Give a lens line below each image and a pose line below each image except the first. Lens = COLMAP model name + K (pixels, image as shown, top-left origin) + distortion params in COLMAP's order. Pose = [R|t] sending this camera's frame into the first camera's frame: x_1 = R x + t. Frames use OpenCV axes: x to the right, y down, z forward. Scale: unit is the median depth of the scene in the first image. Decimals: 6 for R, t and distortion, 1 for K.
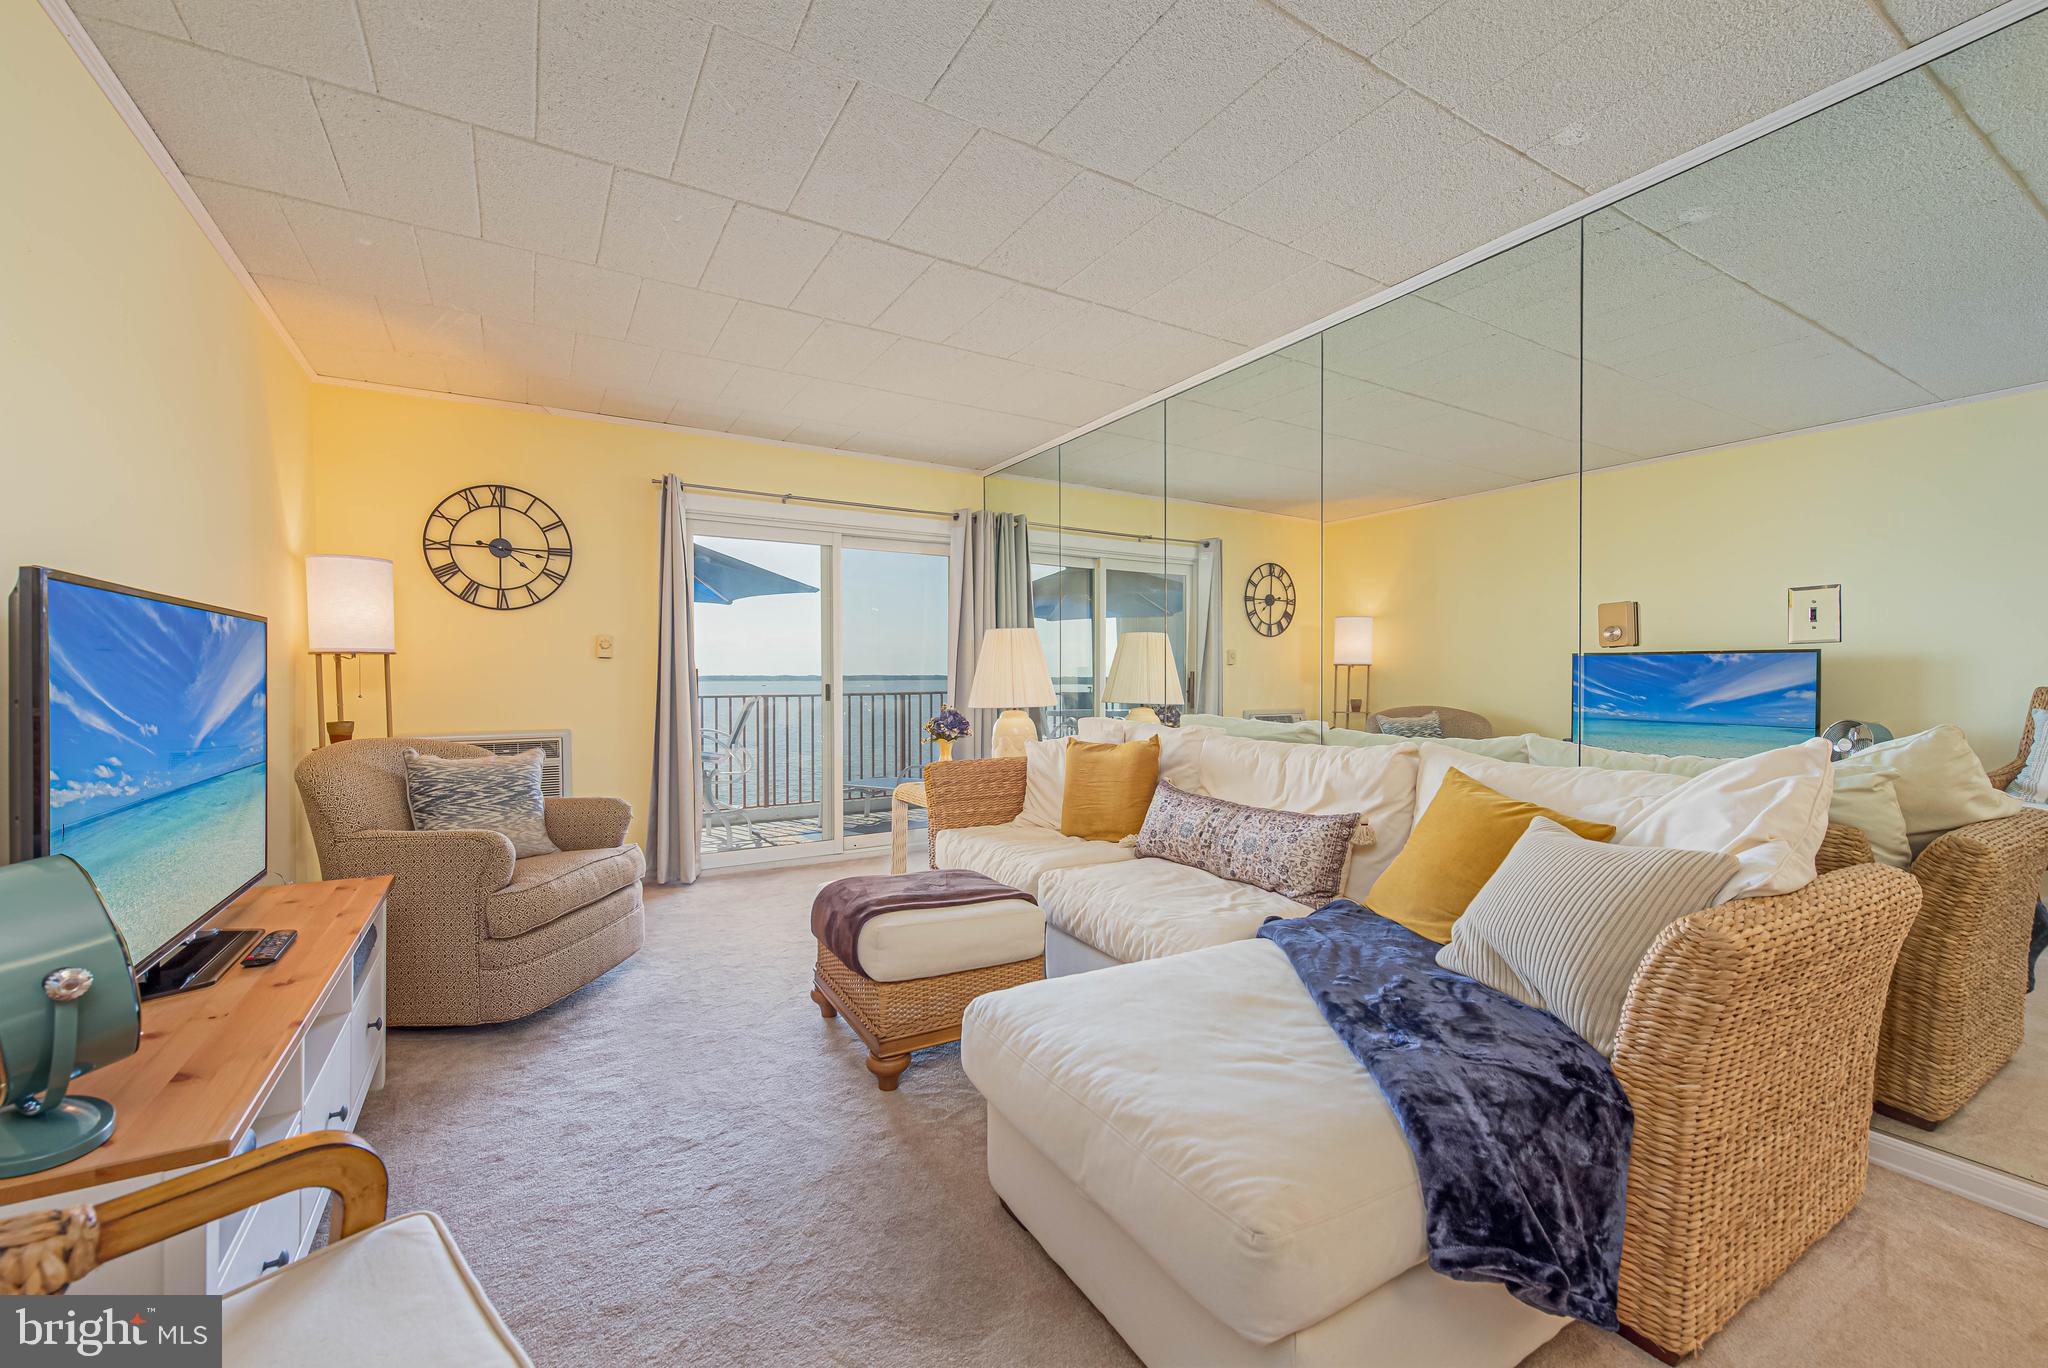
lens RADIAL K [[811.1, 0, 1051.4], [0, 811.1, 689.6], [0, 0, 1]] dist [0.010831, -0.003593]
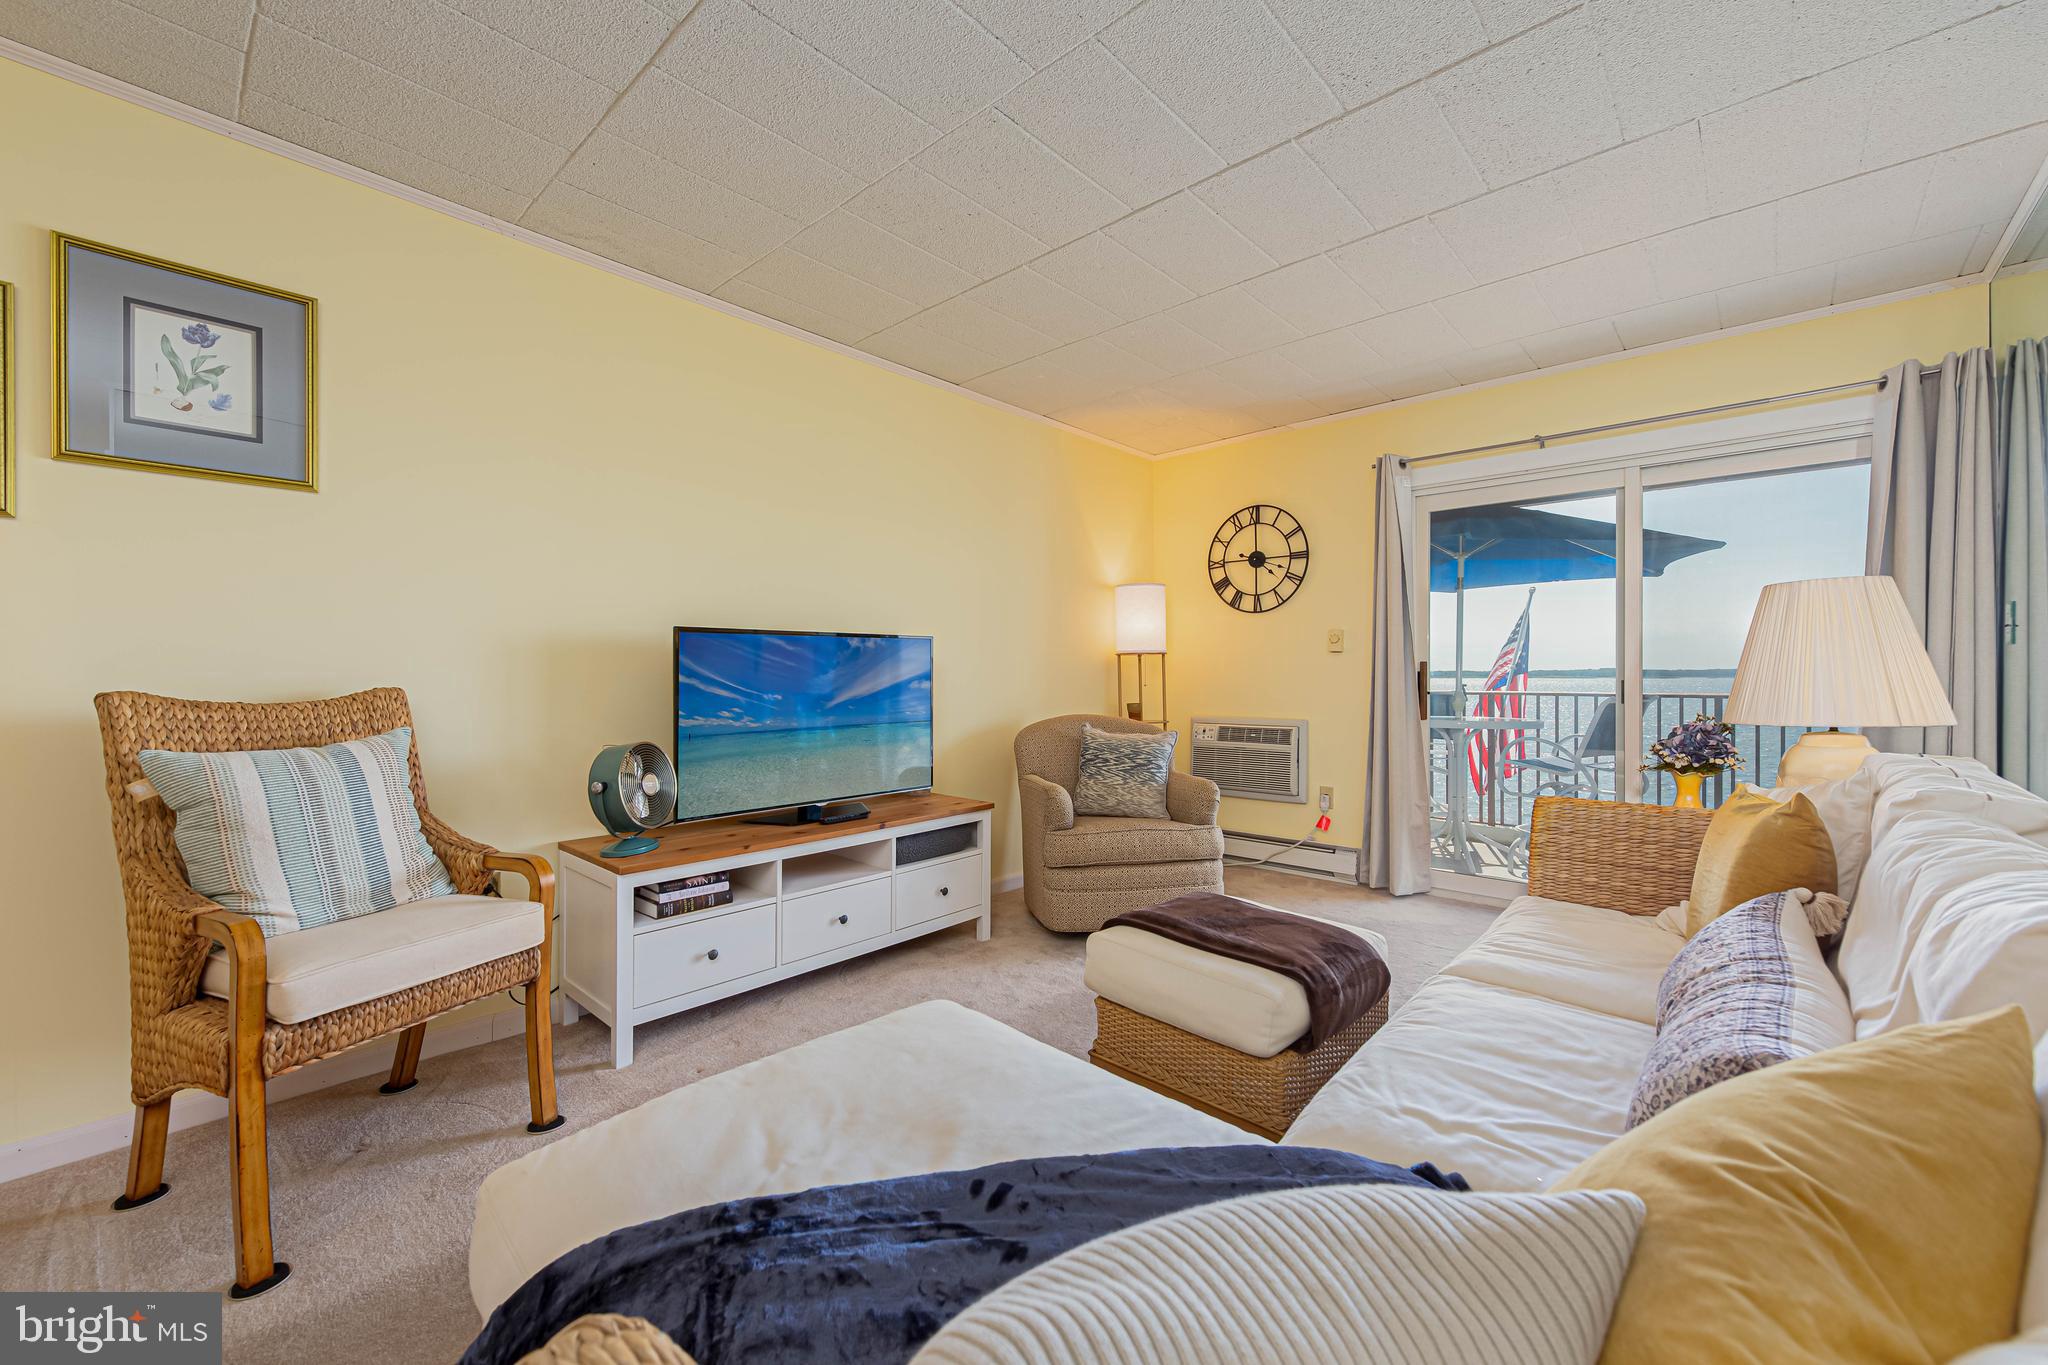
lens RADIAL K [[811.1, 0, 956.6], [0, 811.1, 674.1], [0, 0, 1]] dist [0.010831, -0.003593]
pose [[0.247230, 0.002510, -0.968954, 0.345645], [-0.012365, 0.999923, -0.000565, -0.004856], [0.968878, 0.012121, 0.247242, 0.309880]]
